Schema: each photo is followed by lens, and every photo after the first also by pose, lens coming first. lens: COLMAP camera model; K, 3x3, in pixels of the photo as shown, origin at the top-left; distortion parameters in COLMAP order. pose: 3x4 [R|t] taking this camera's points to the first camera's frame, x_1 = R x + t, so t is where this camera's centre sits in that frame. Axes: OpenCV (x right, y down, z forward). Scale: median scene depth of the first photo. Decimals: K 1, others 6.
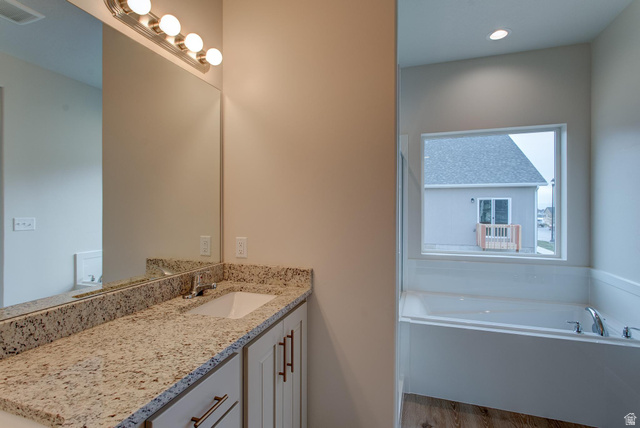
lens RADIAL K [[316.4, 0, 320.0], [0, 316.4, 214.0], [0, 0, 1]] dist [0.000611, 0.000074]
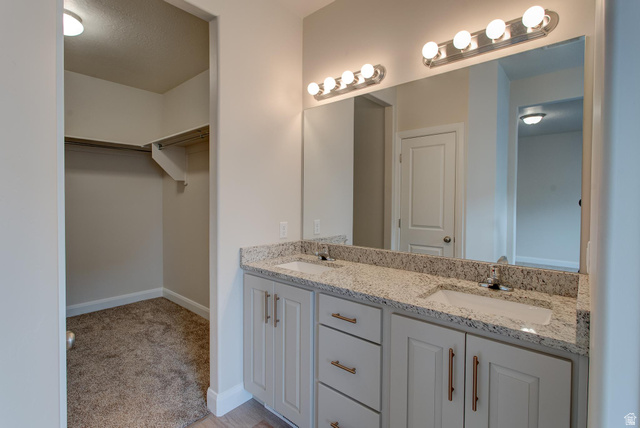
lens RADIAL K [[307.4, 0, 316.5], [0, 307.4, 204.2], [0, 0, 1]] dist [0.001455, 0.000189]
pose [[-0.399818, 0.007947, -0.916560, 0.908282], [-0.019182, 0.999671, 0.017035, -0.012172], [0.916394, 0.024393, -0.399534, 1.123456]]
